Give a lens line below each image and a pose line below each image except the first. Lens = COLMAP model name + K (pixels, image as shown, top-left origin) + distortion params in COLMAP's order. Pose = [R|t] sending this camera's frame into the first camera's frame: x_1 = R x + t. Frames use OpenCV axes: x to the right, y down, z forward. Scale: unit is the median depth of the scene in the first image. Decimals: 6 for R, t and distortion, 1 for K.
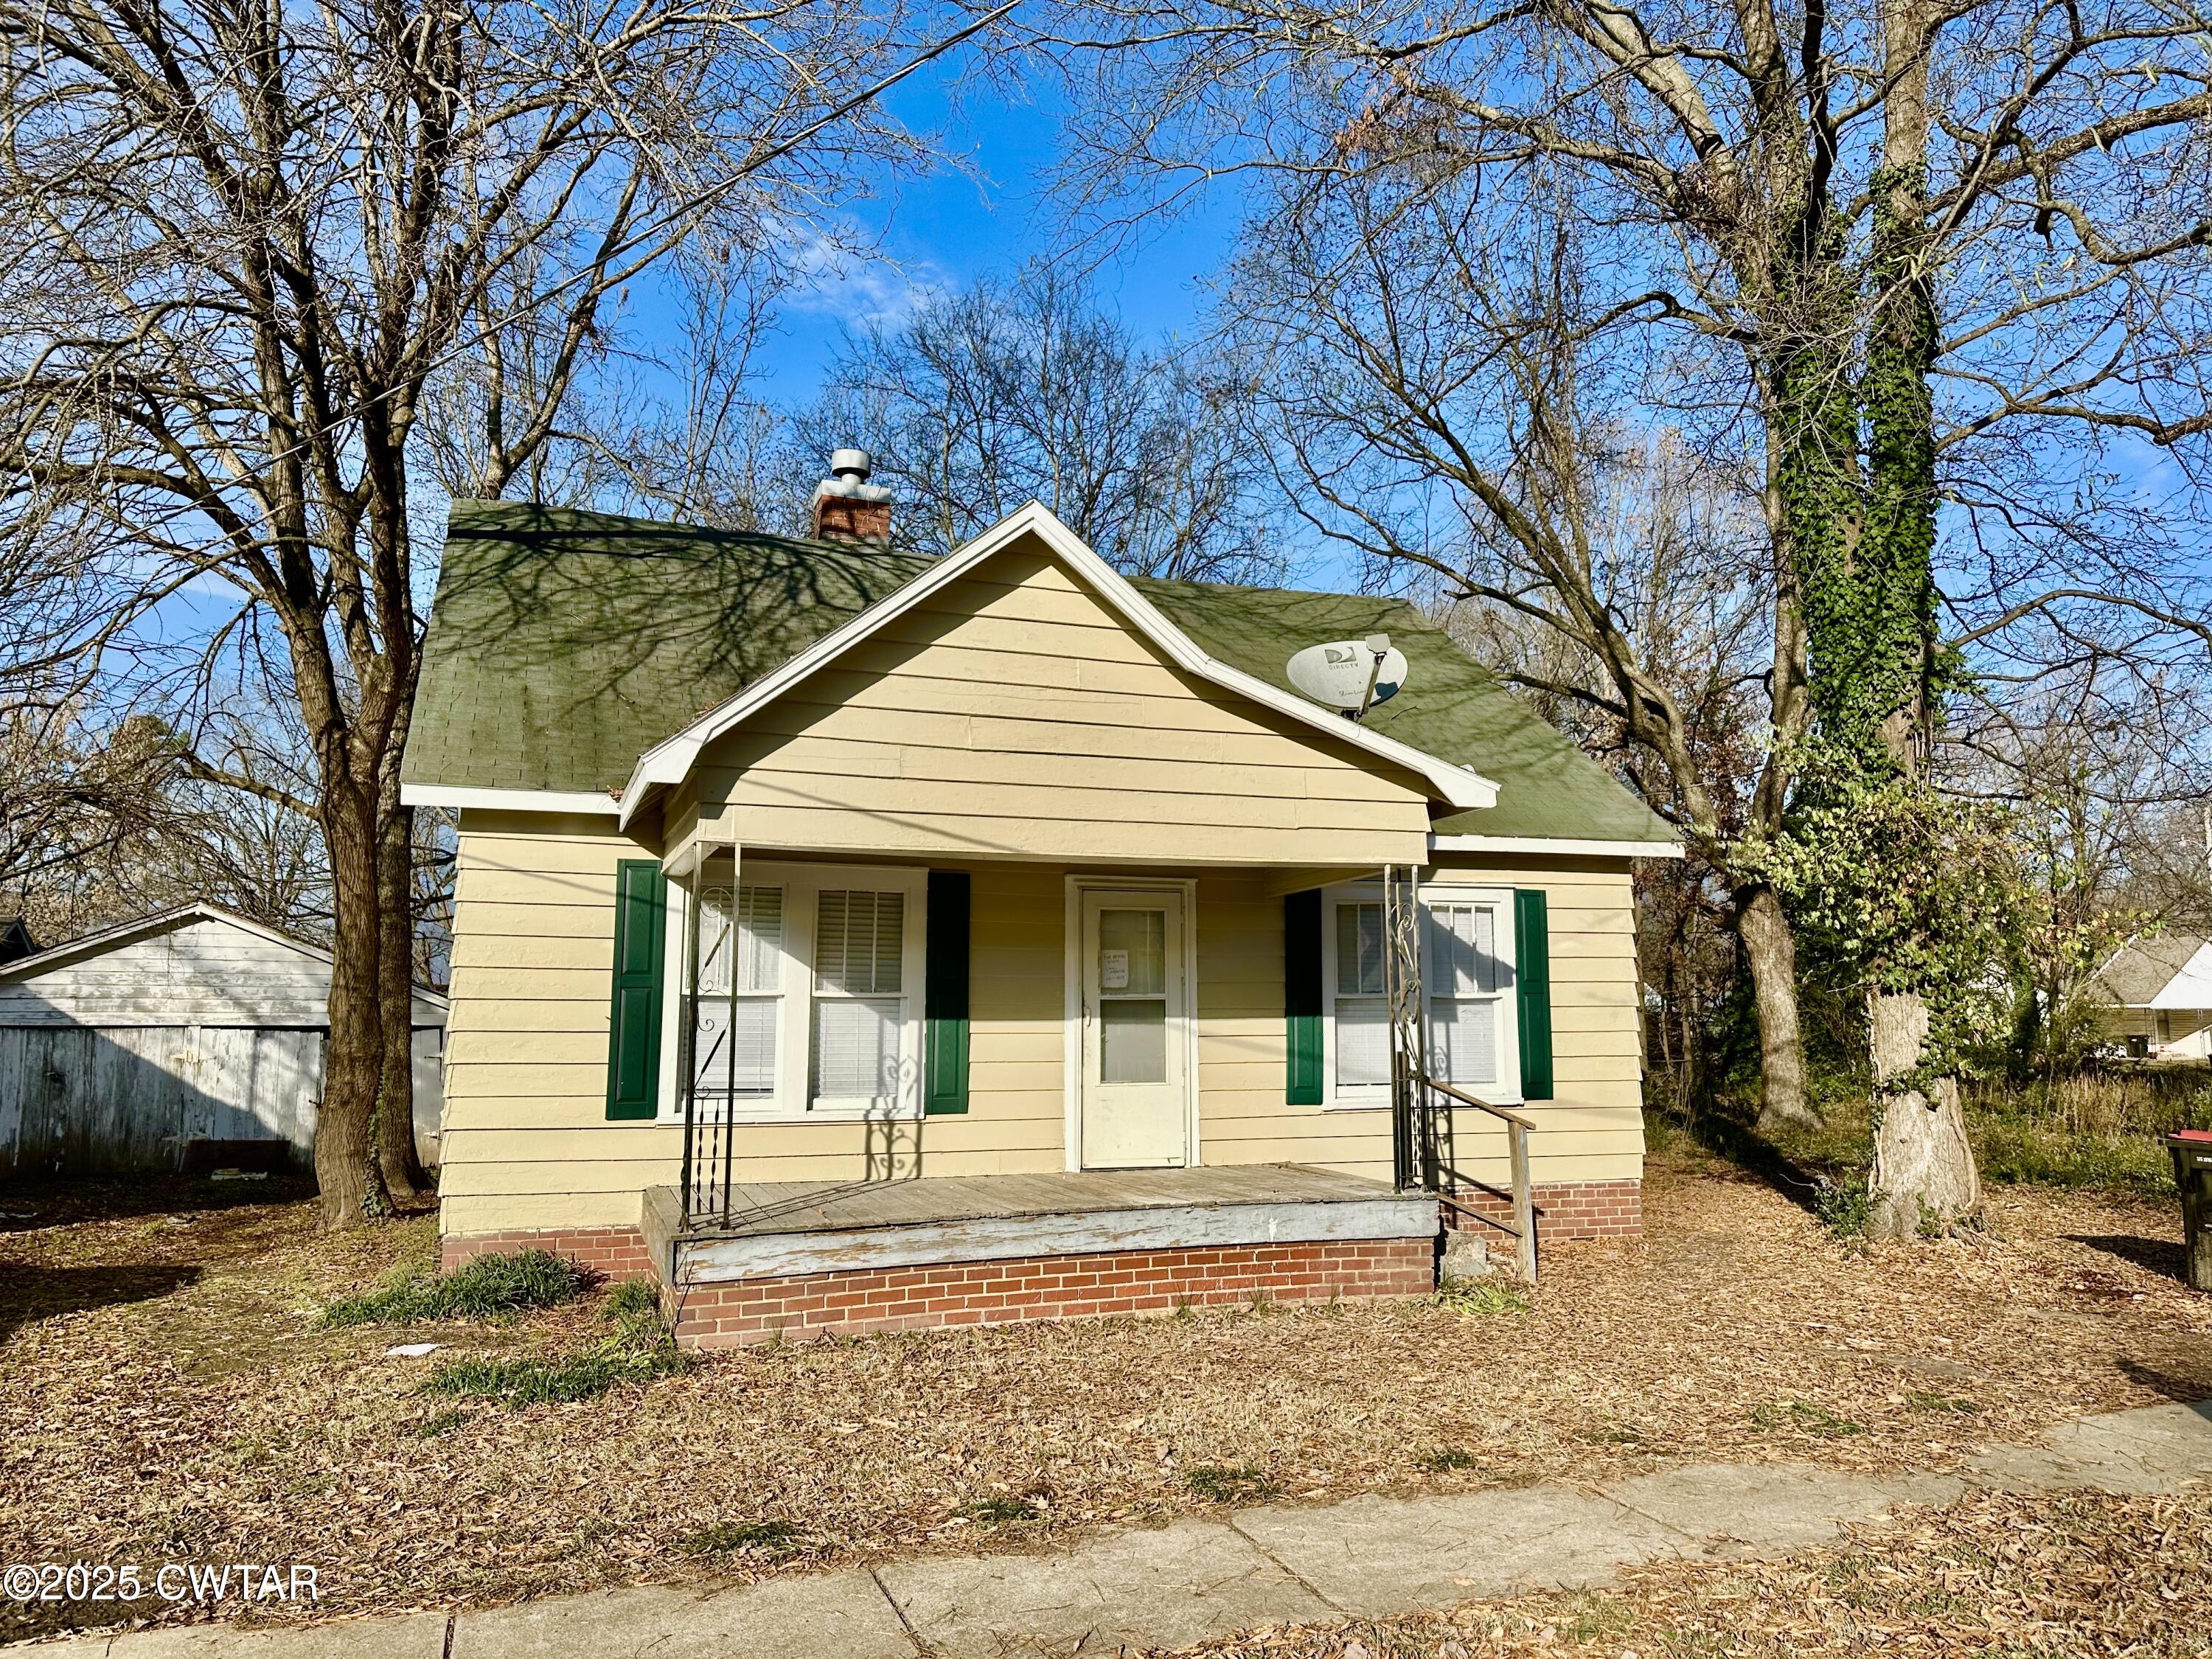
lens RADIAL K [[1552.3, 0, 1106.0], [0, 1552.3, 829.5], [0, 0, 1]] dist [0.088408, -0.129824]
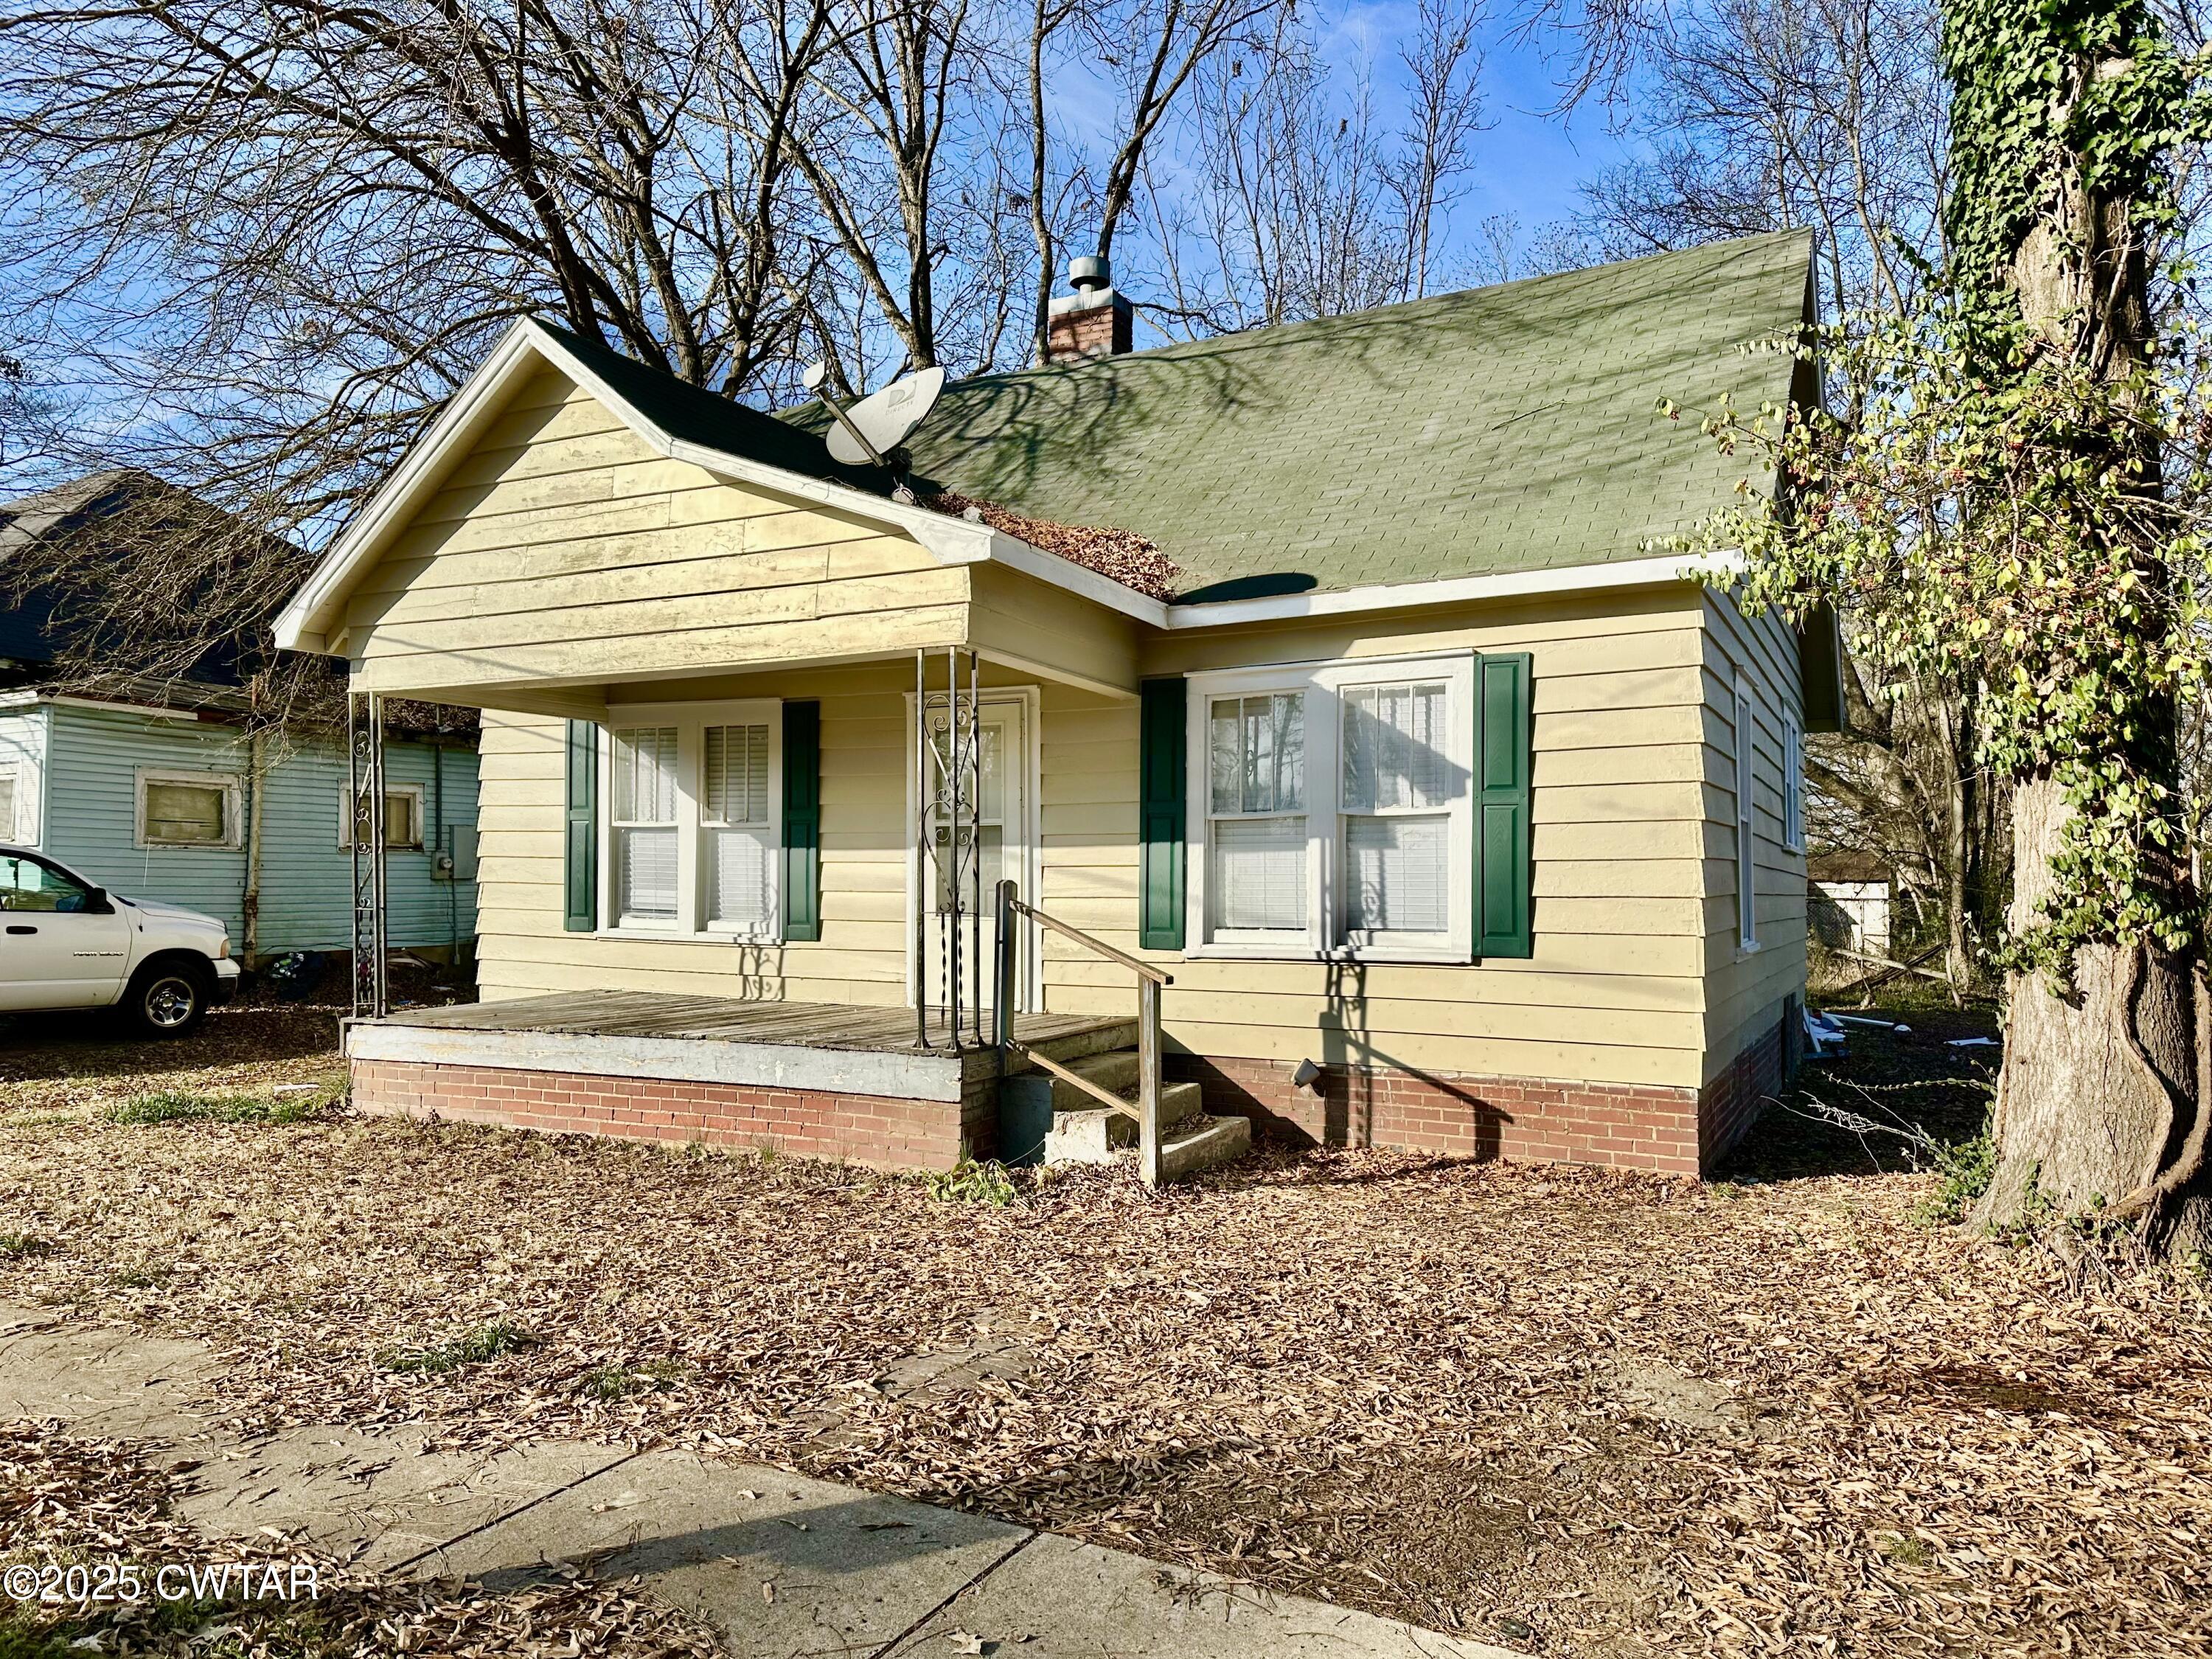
lens RADIAL K [[1552.3, 0, 1106.0], [0, 1552.3, 829.5], [0, 0, 1]] dist [0.088408, -0.129824]
pose [[0.669097, -0.018009, -0.742957, 0.690588], [0.086188, 0.994841, 0.053504, 0.065866], [0.738161, -0.099833, 0.667197, 0.427066]]
